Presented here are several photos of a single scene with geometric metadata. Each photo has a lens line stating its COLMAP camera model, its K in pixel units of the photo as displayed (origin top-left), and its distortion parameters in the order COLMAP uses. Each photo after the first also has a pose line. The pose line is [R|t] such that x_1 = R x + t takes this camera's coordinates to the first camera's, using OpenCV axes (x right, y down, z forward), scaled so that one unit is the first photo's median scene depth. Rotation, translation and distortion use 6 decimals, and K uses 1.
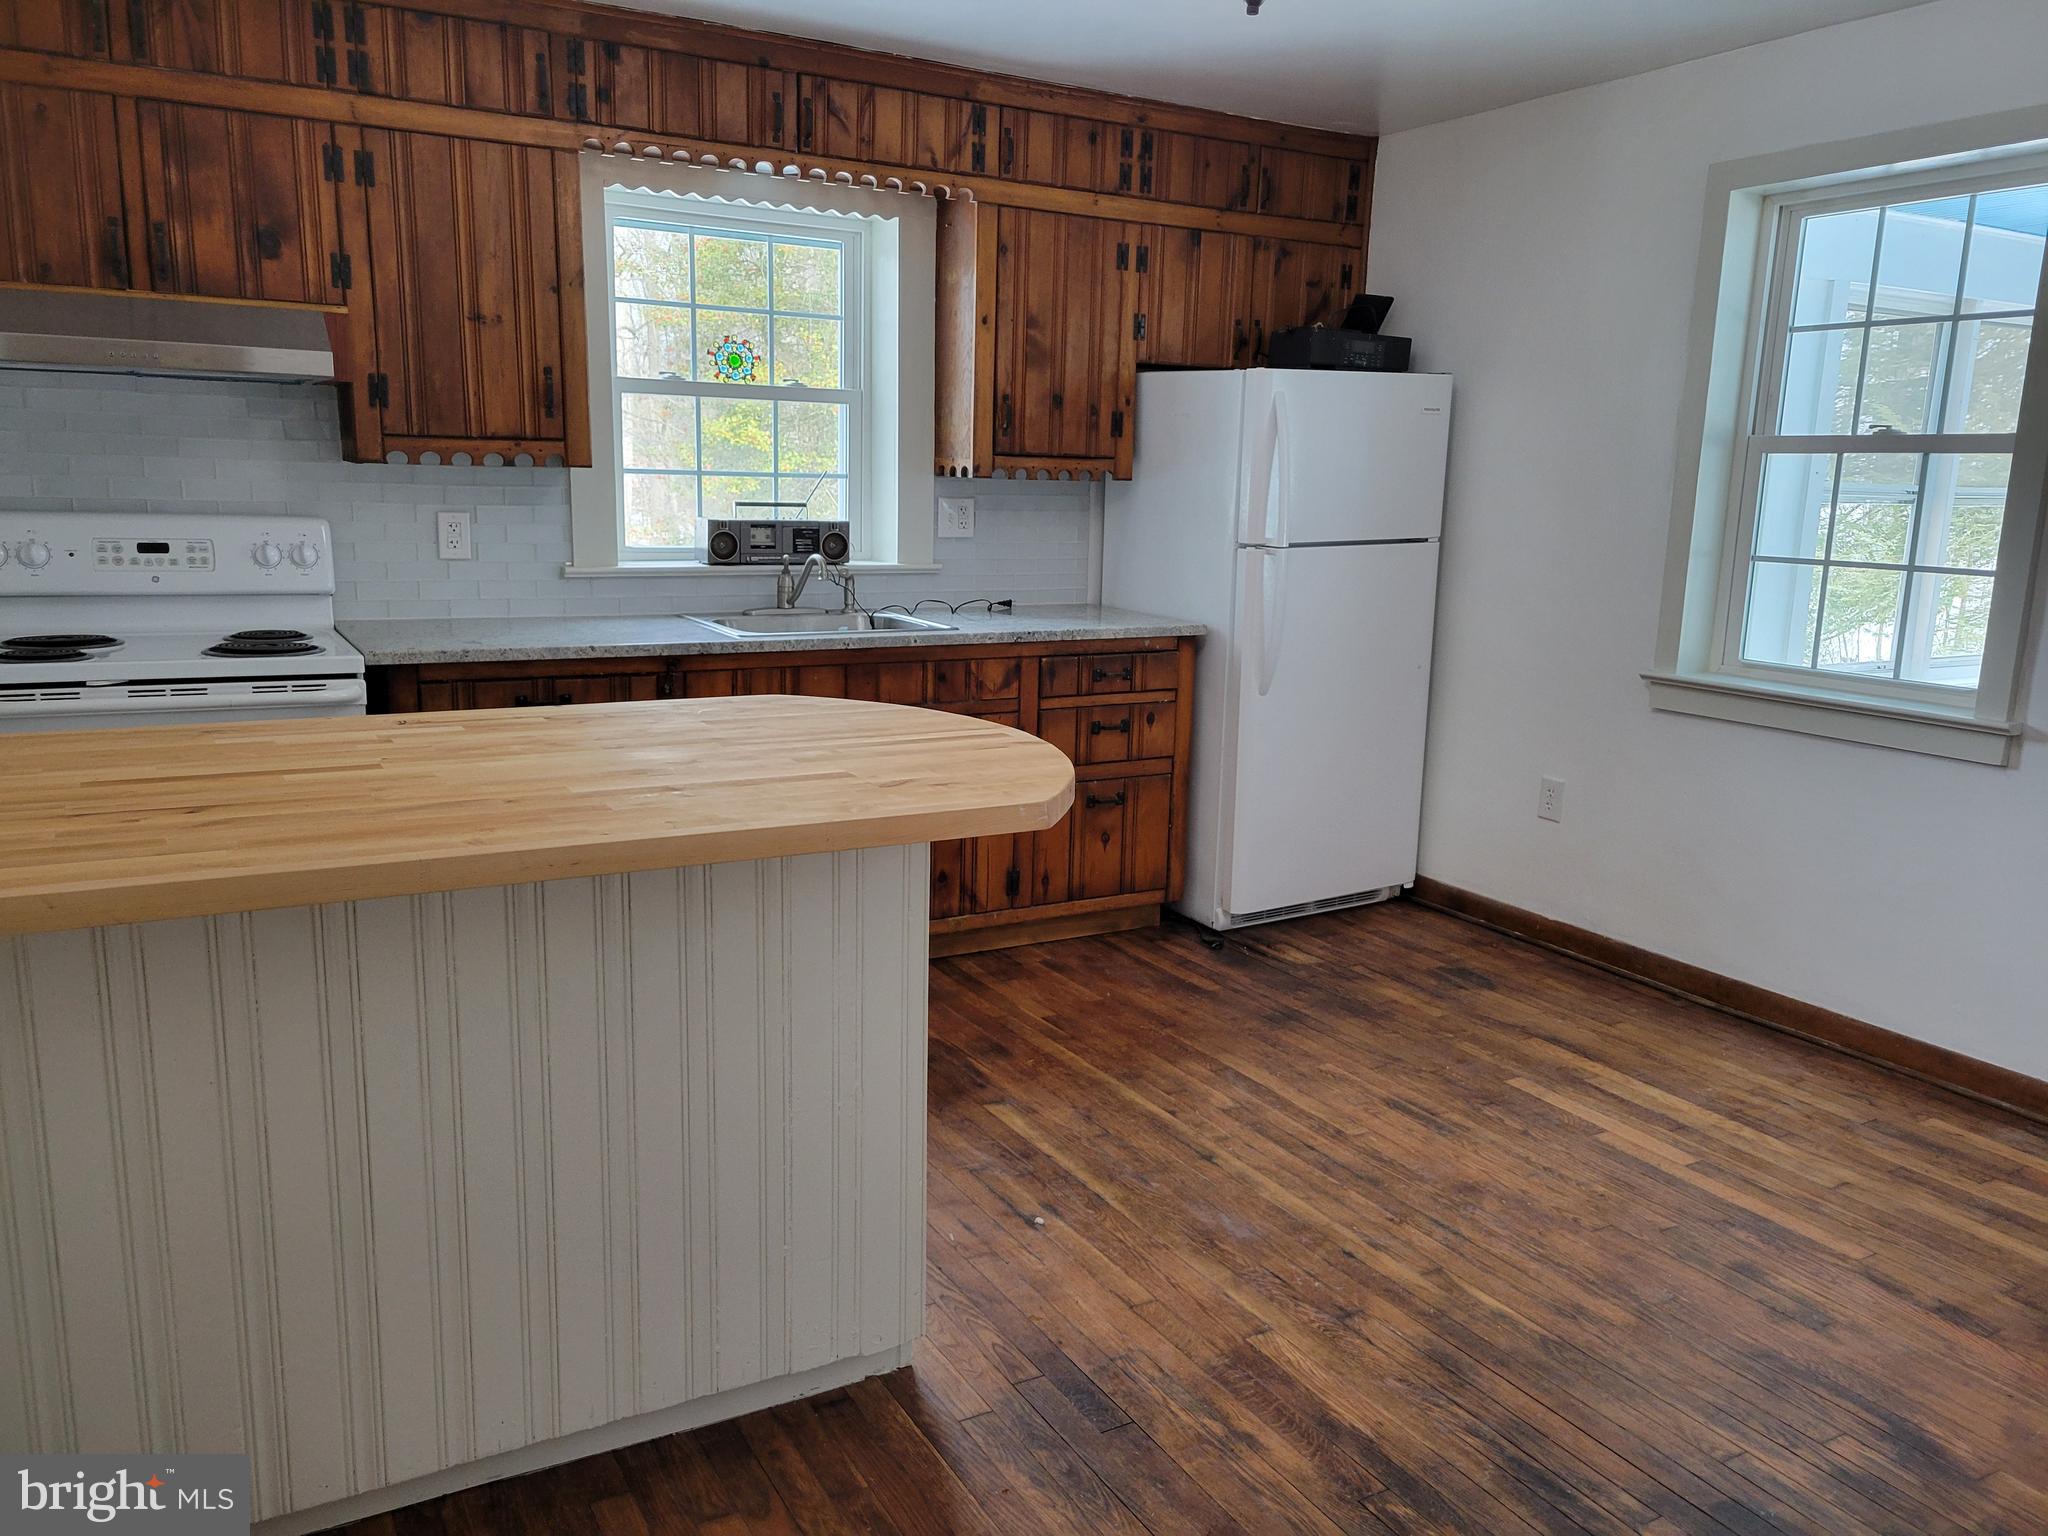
lens RADIAL K [[1555.0, 0, 1028.1], [0, 1555.0, 787.1], [0, 0, 1]] dist [0.045932, -0.041528]
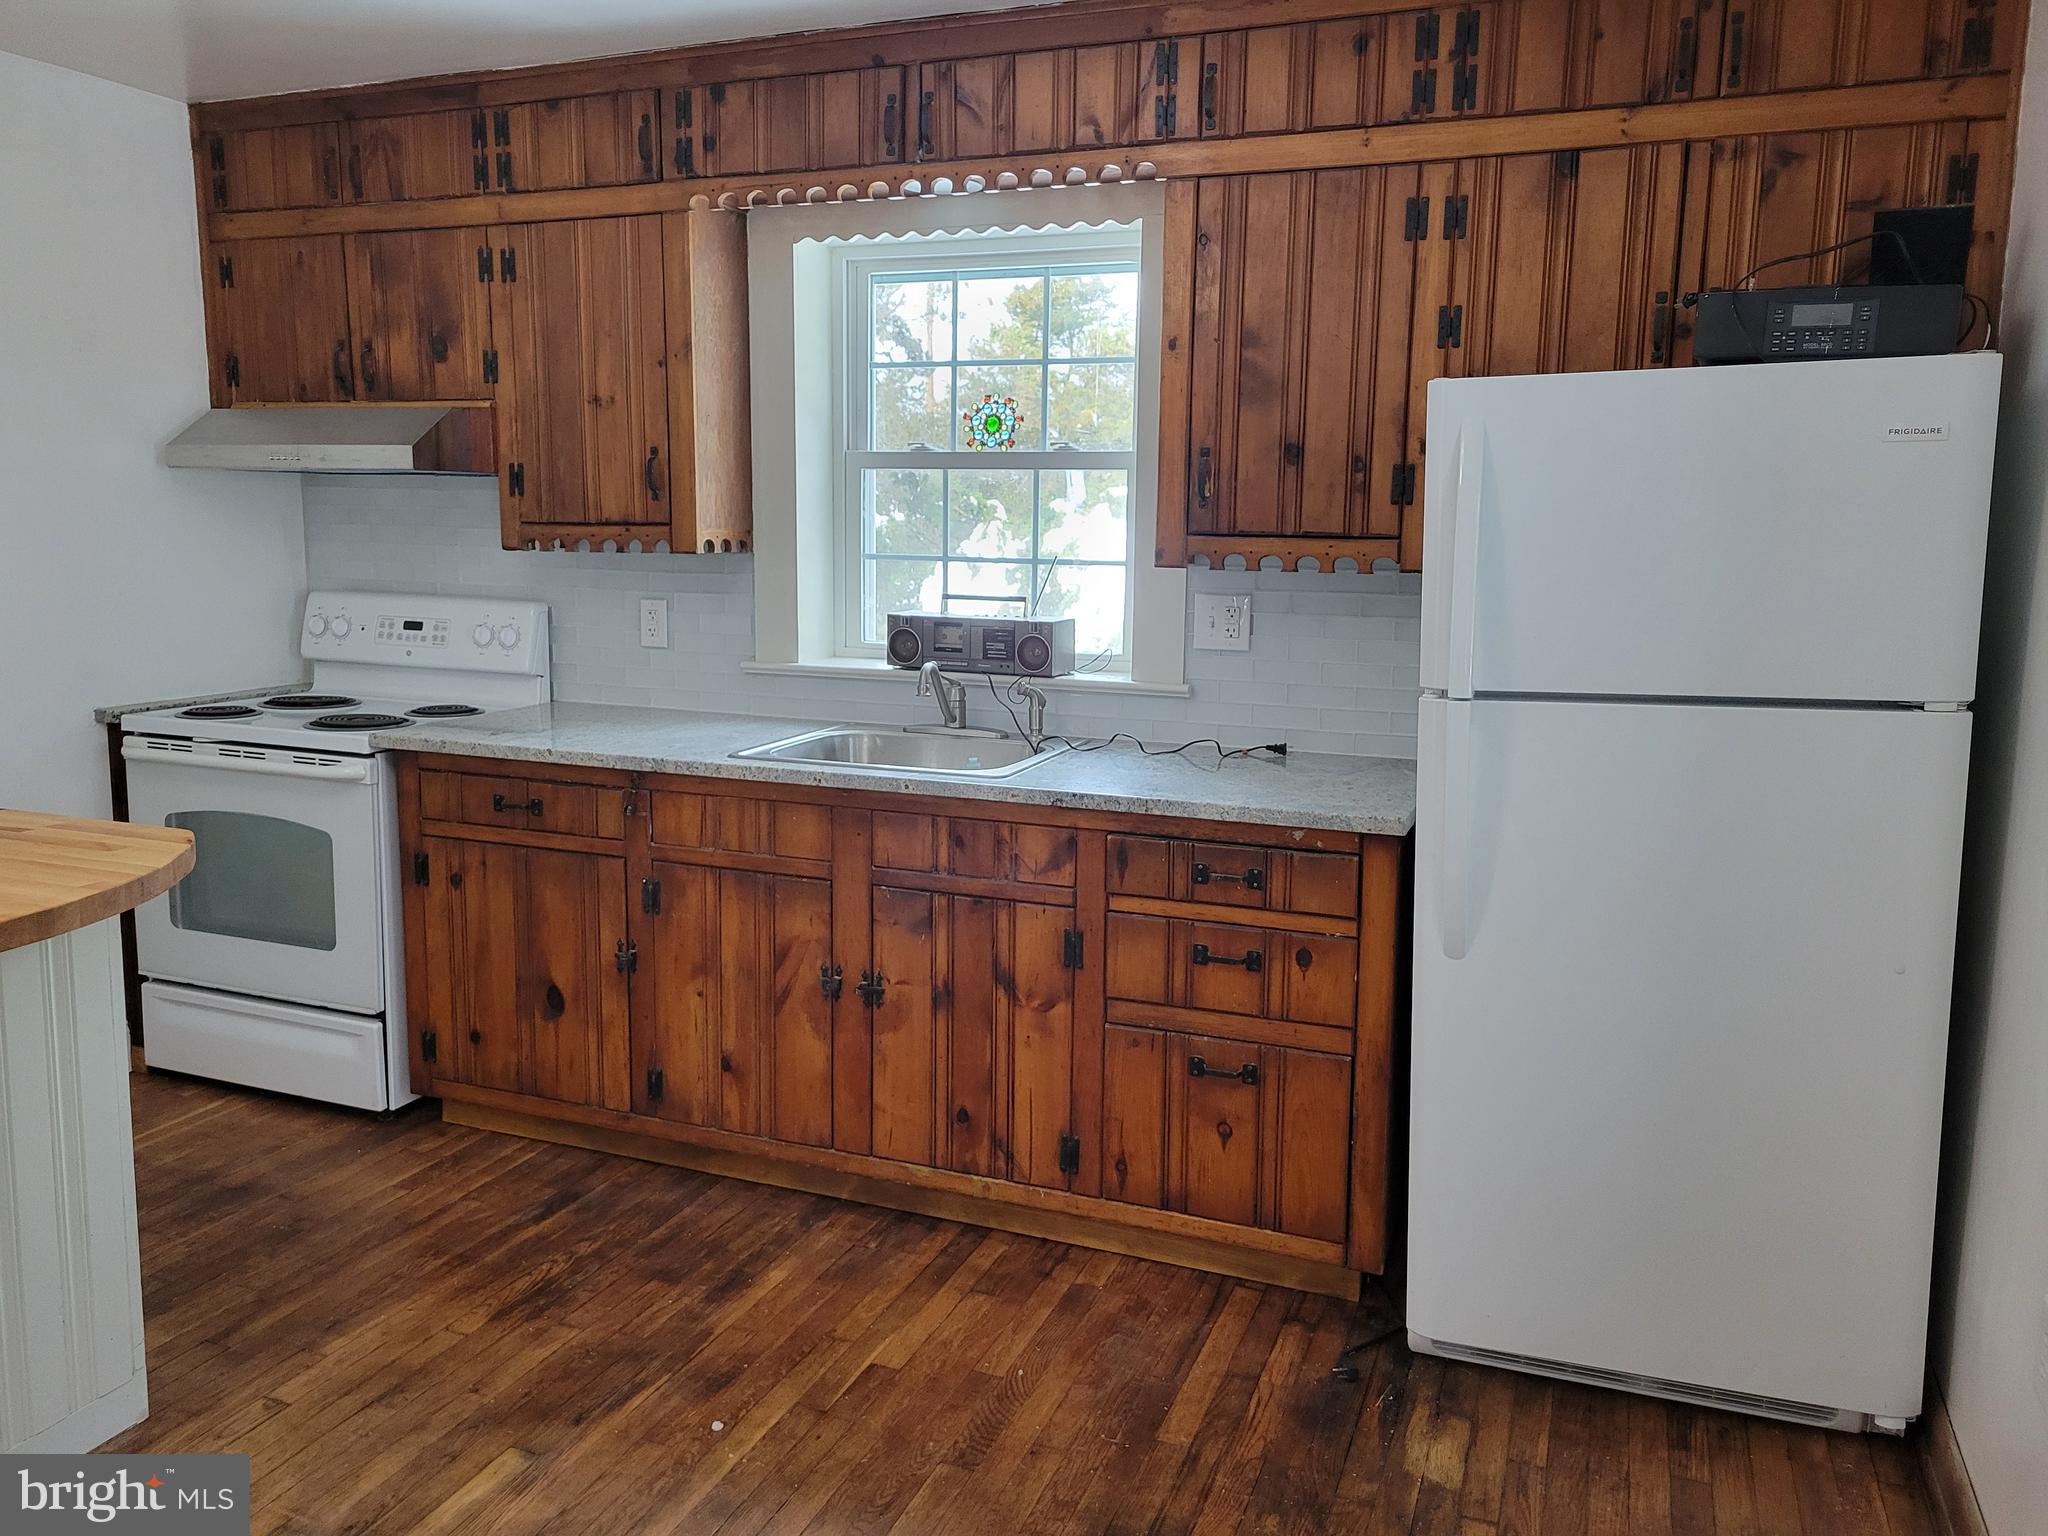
lens RADIAL K [[1553.6, 0, 1023.7], [0, 1553.6, 747.8], [0, 0, 1]] dist [0.043022, -0.025802]
pose [[0.617358, 0.100016, -0.780298, 0.499961], [-0.154419, 0.987995, 0.004465, -0.116175], [0.771378, 0.117736, 0.625392, 0.544619]]
